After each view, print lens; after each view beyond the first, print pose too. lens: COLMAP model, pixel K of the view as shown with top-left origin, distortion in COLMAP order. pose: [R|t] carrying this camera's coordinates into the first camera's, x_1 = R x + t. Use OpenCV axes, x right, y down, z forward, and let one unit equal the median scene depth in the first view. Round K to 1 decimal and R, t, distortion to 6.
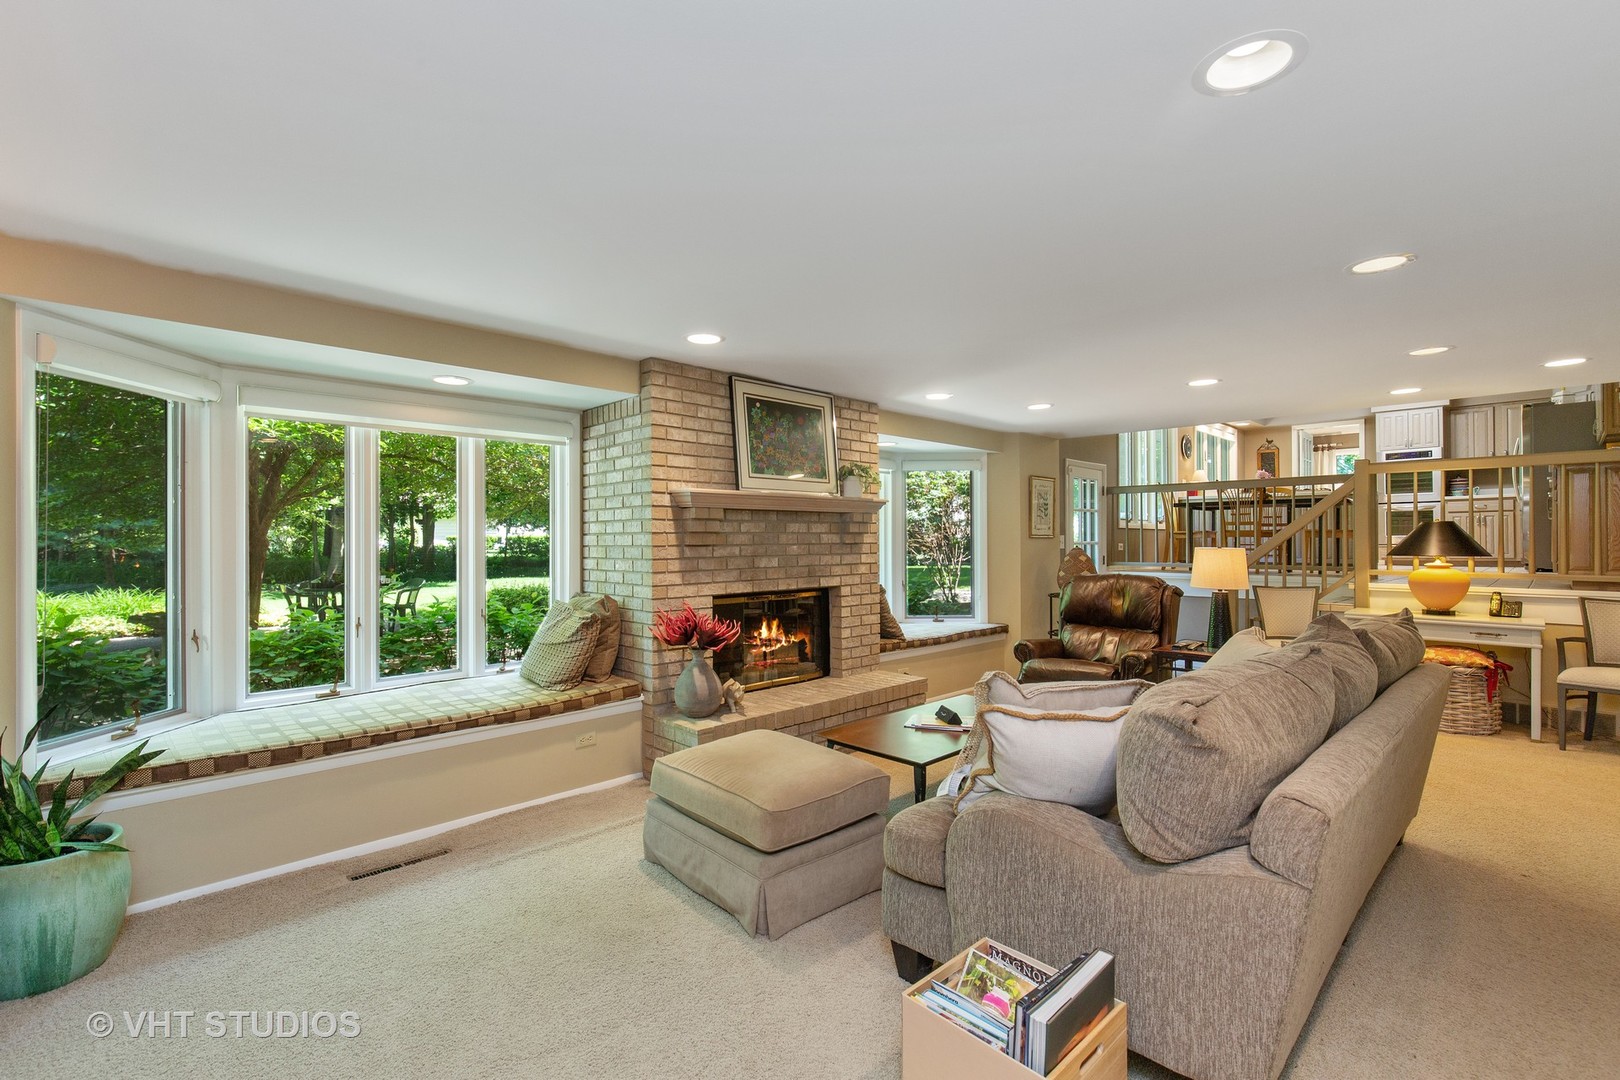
lens RADIAL K [[743.2, 0, 811.1], [0, 743.2, 536.1], [0, 0, 1]] dist [-0.004277, -0.000683]
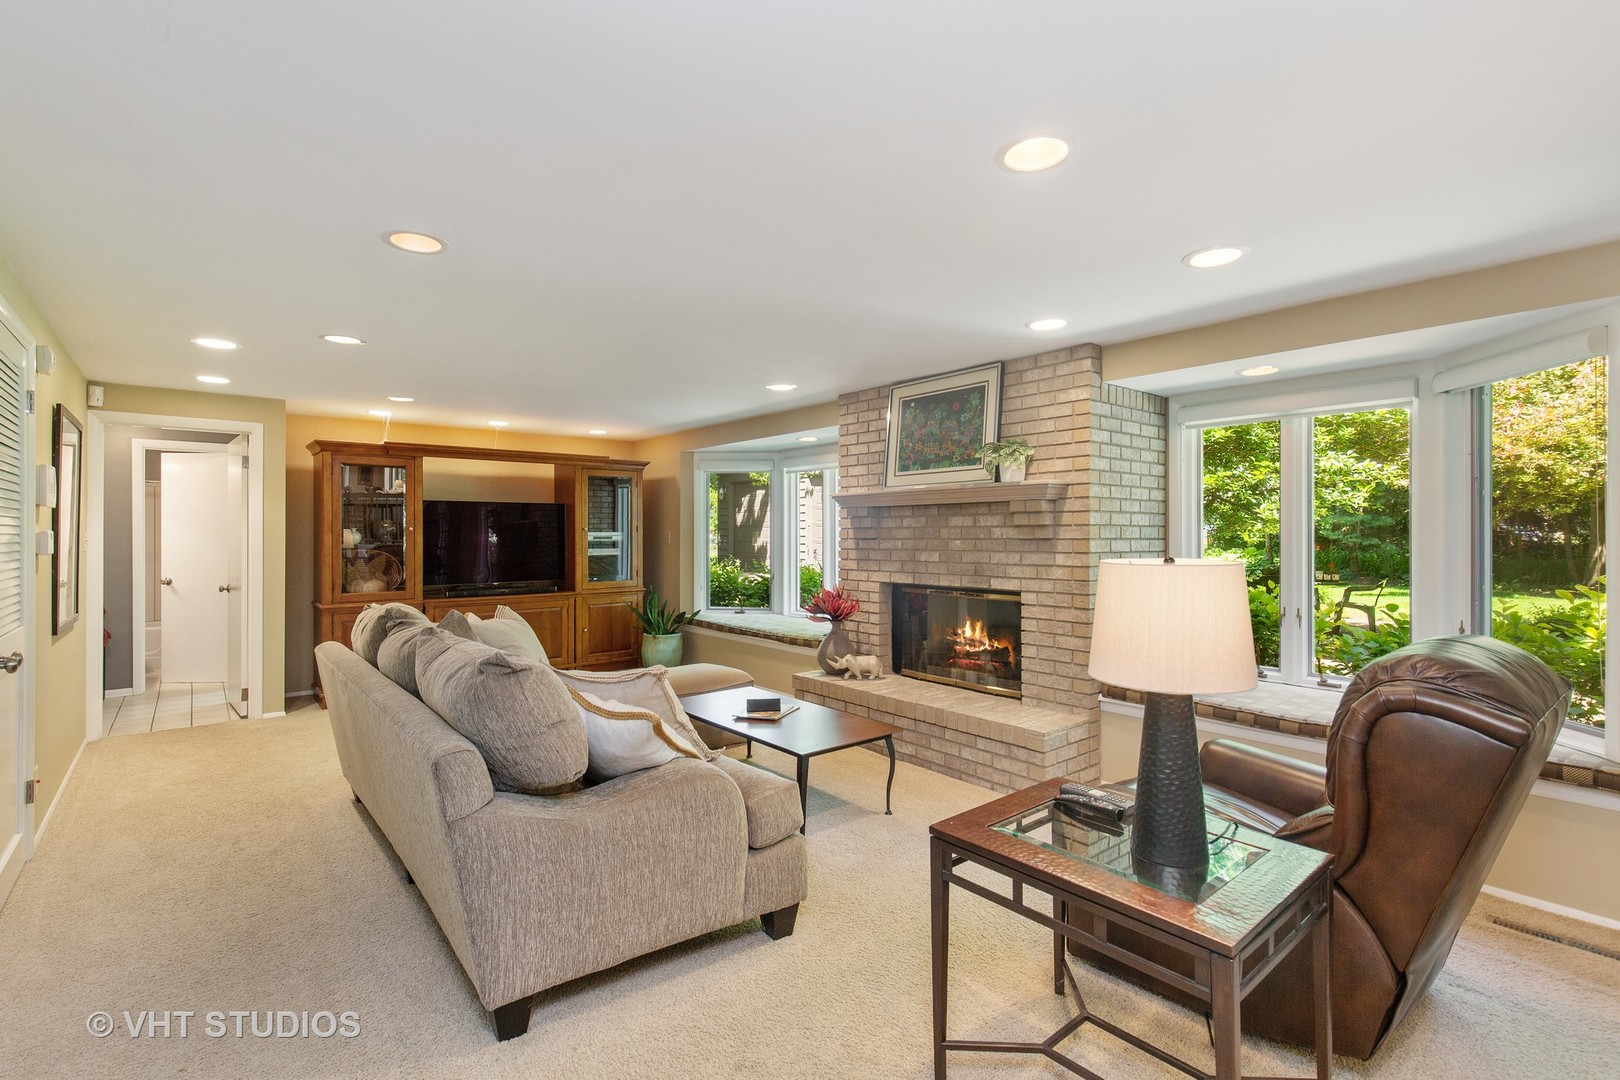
lens RADIAL K [[743.2, 0, 809.1], [0, 743.2, 536.6], [0, 0, 1]] dist [-0.004277, -0.000683]
pose [[-0.096598, 0.002419, -0.995321, 0.940346], [0.001387, 0.999996, 0.002296, 0.005655], [0.995323, -0.001158, -0.096601, 0.915809]]
